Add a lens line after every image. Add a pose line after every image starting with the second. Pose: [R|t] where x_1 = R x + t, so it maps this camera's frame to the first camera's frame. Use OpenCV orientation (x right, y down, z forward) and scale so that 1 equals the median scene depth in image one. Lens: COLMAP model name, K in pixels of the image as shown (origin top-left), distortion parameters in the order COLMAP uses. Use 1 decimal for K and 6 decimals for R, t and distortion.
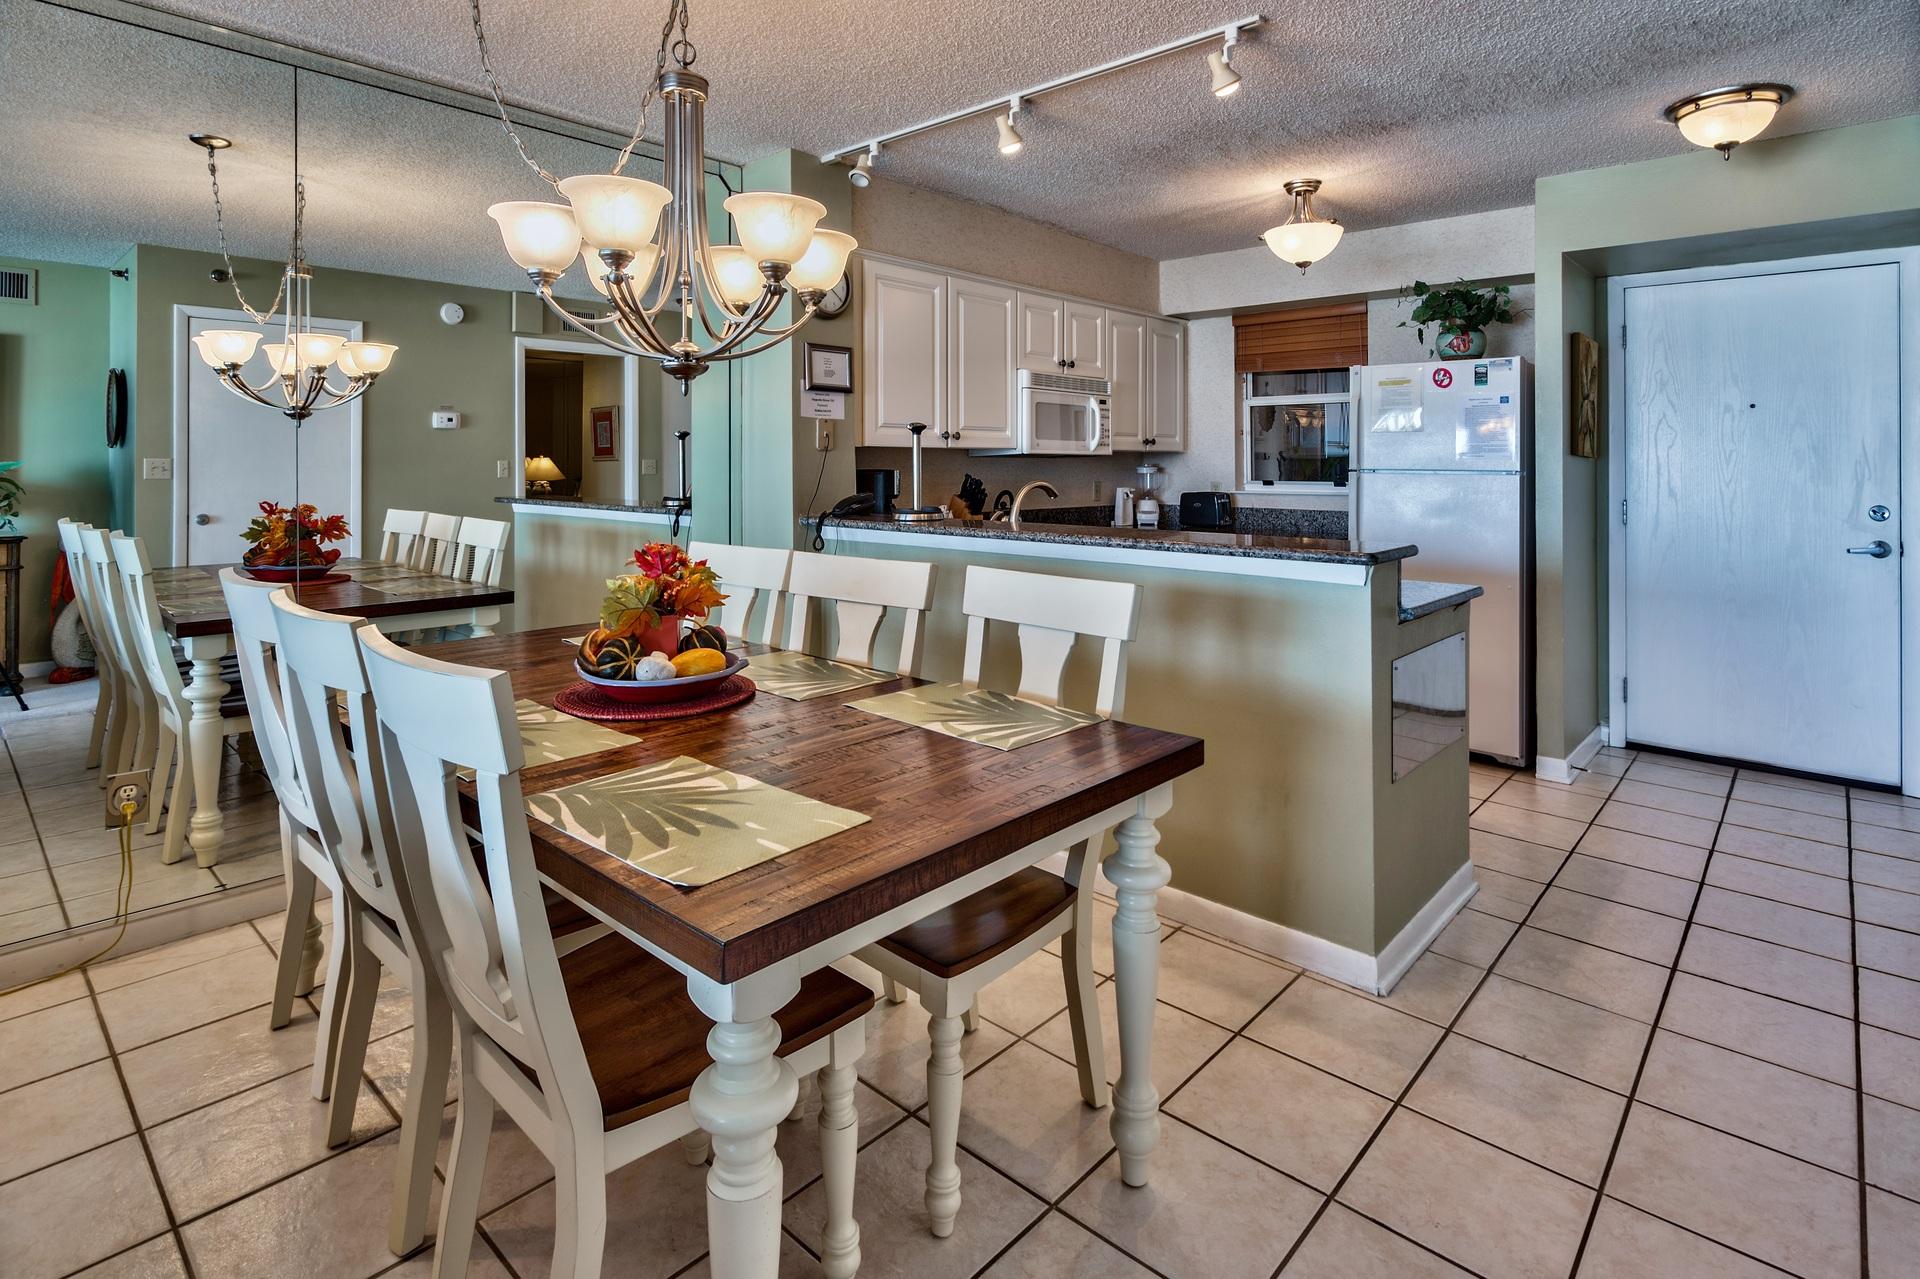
lens RADIAL K [[953.7, 0, 960.0], [0, 953.7, 639.5], [0, 0, 1]] dist [0.001952, 0.000257]
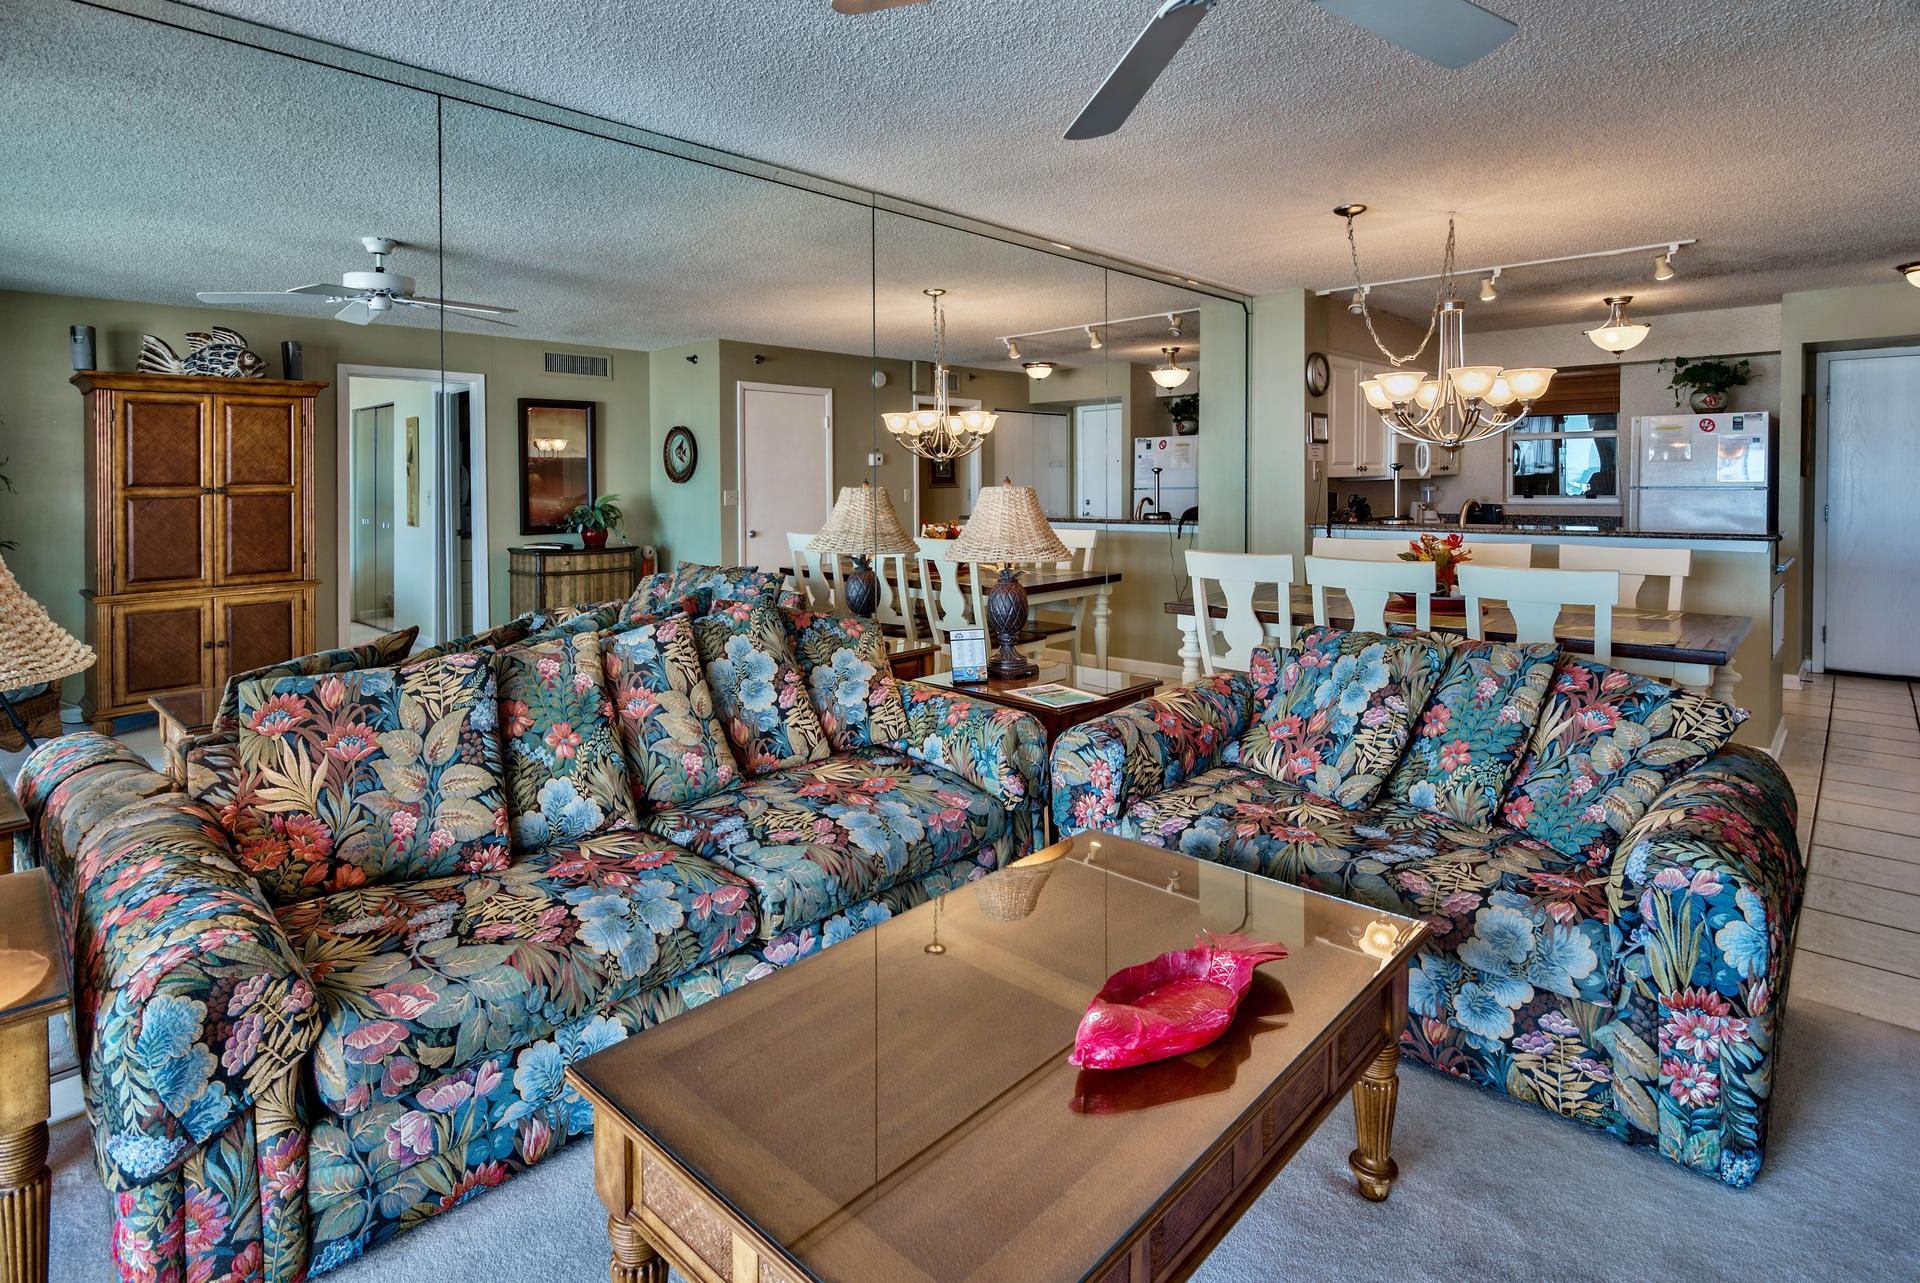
lens RADIAL K [[923.5, 0, 956.5], [0, 923.5, 679.4], [0, 0, 1]] dist [0.000775, -0.000210]
pose [[0.999440, -0.009537, -0.032060, -0.602441], [0.010471, 0.999522, 0.029076, 0.066984], [0.031767, -0.029395, 0.999063, -0.475660]]
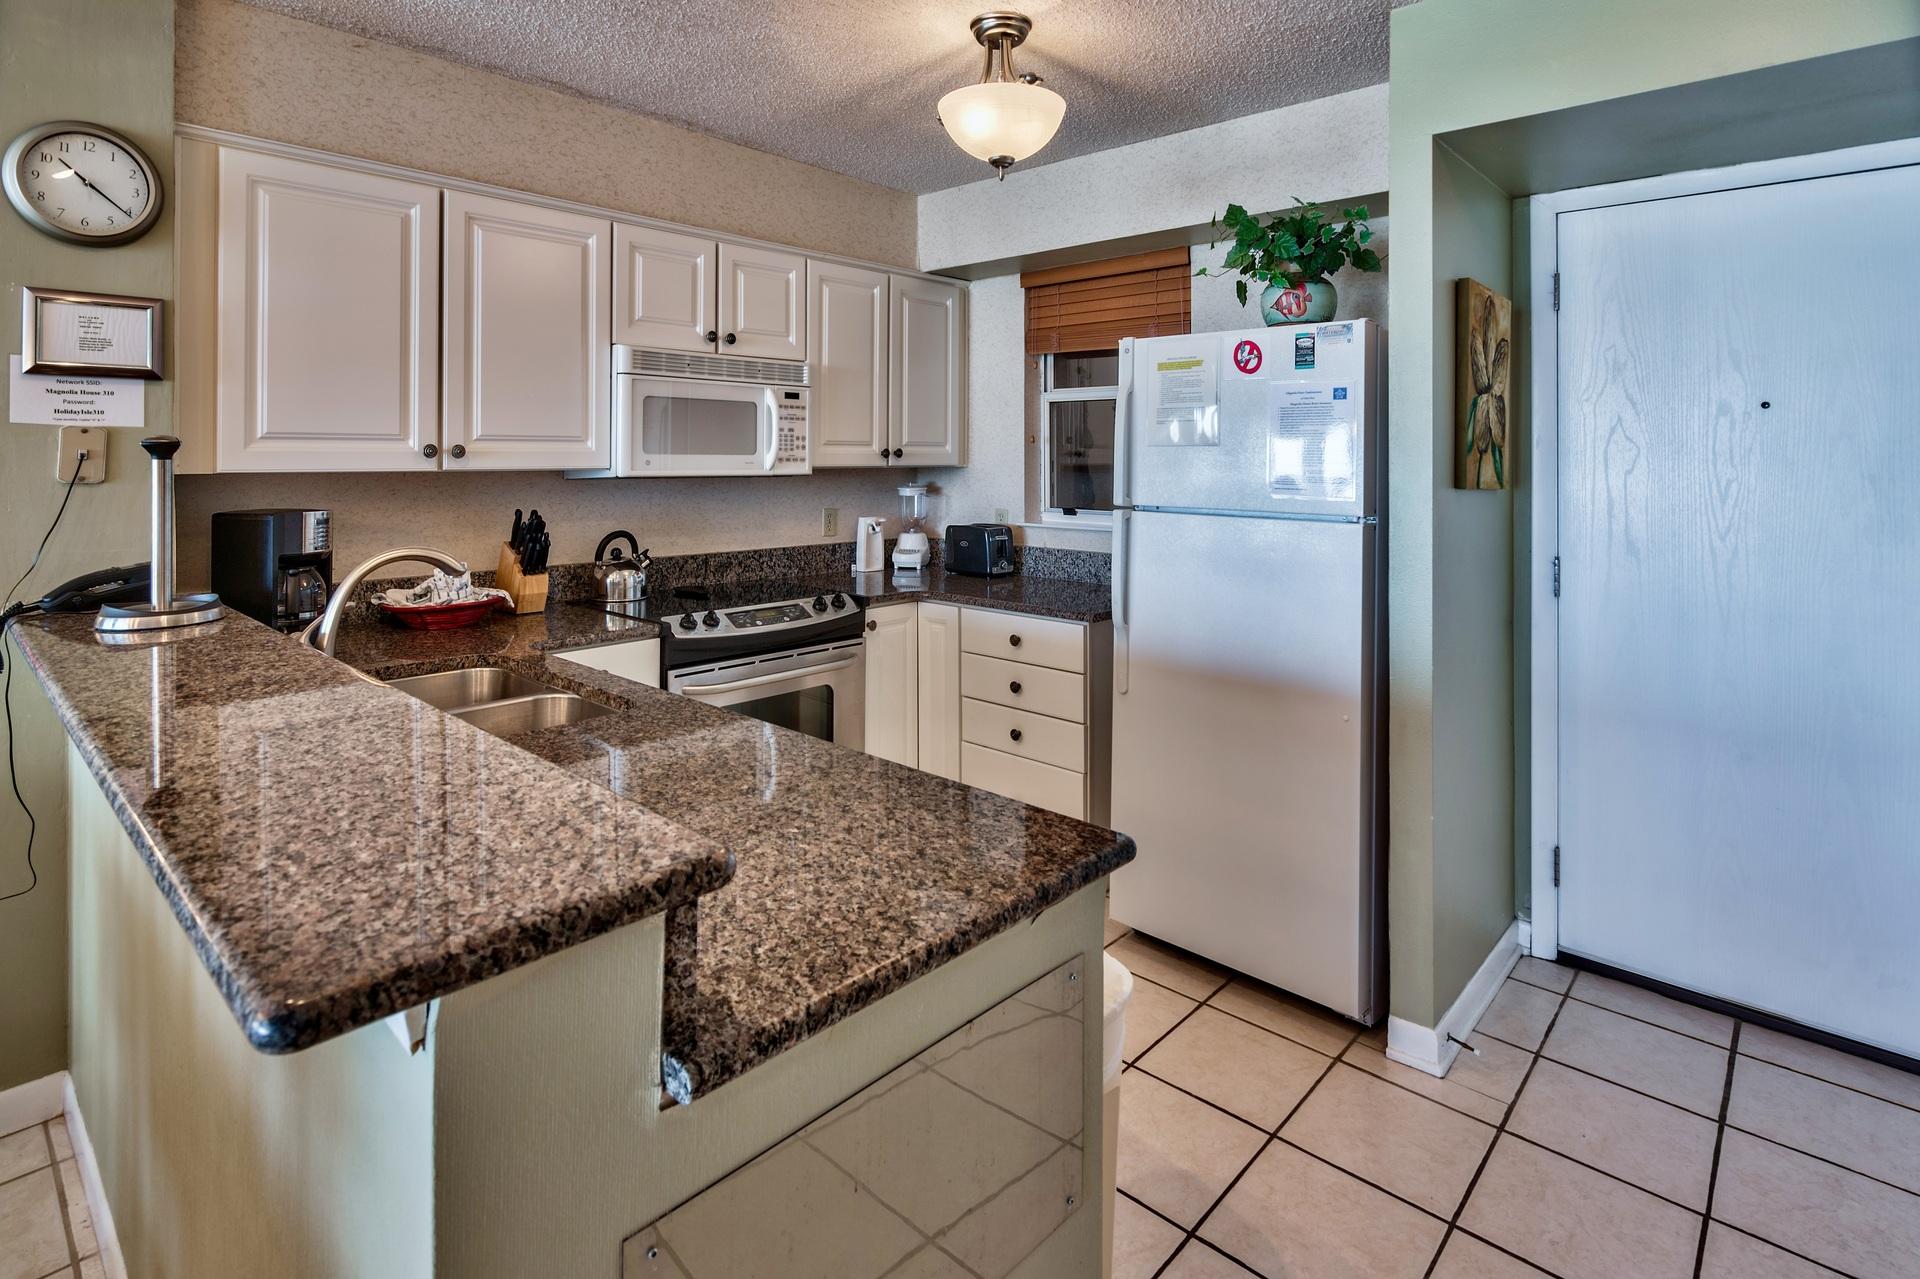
lens RADIAL K [[963.2, 0, 954.7], [0, 963.2, 634.6], [0, 0, 1]] dist [0.000613, 0.000317]
pose [[0.999999, 0.001282, 0.000132, 0.308821], [-0.001282, 0.999999, 0.000290, -0.095802], [-0.000131, -0.000290, 1.000000, 0.379774]]
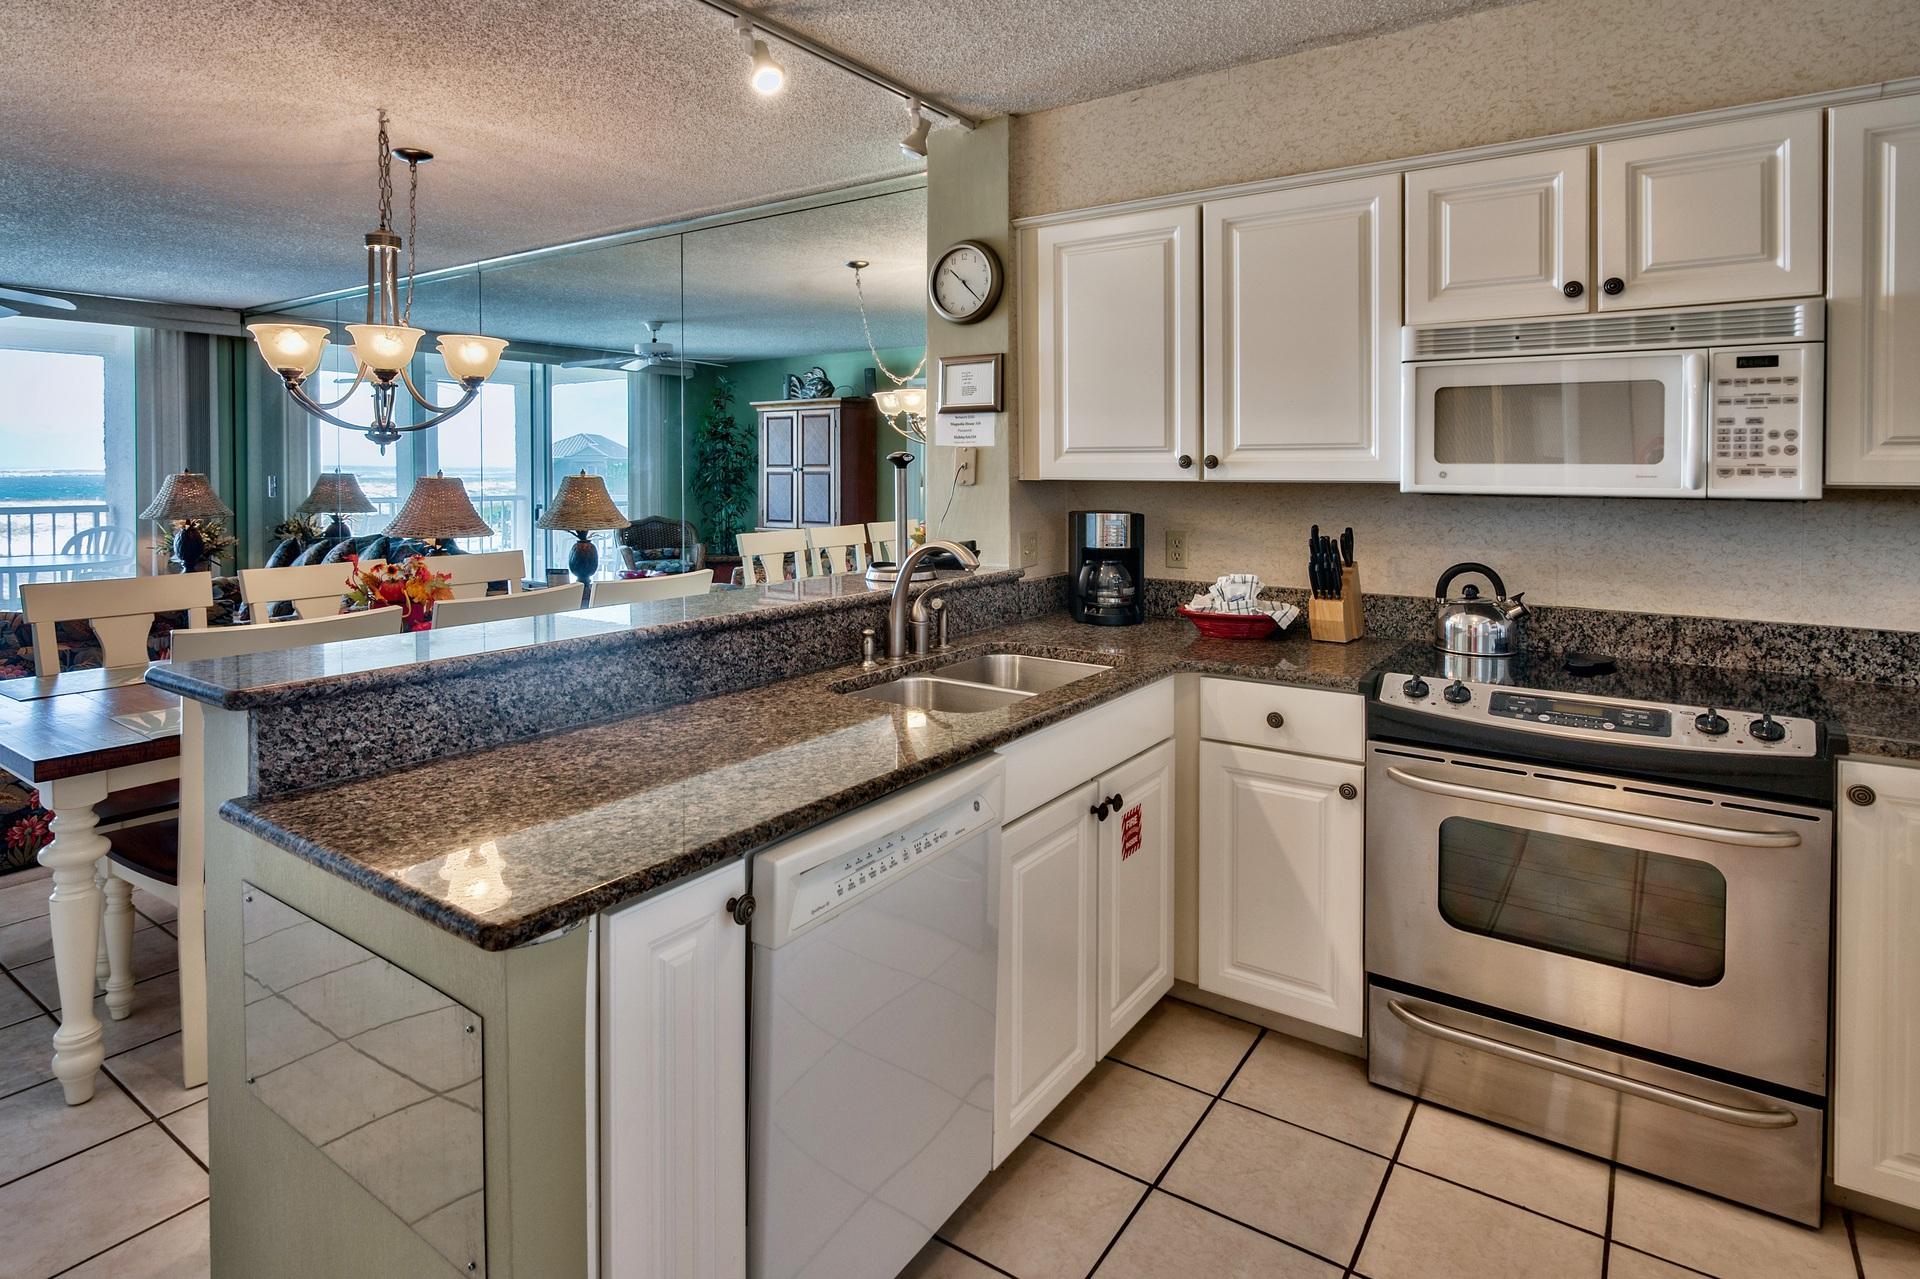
lens RADIAL K [[1032.4, 0, 899.2], [0, 1032.4, 645.2], [0, 0, 1]] dist [0.001109, -0.000802]
pose [[0.107948, 0.170063, -0.979503, 0.638931], [-0.180351, 0.972262, 0.148930, -0.161110], [0.977661, 0.160578, 0.135625, 0.732730]]
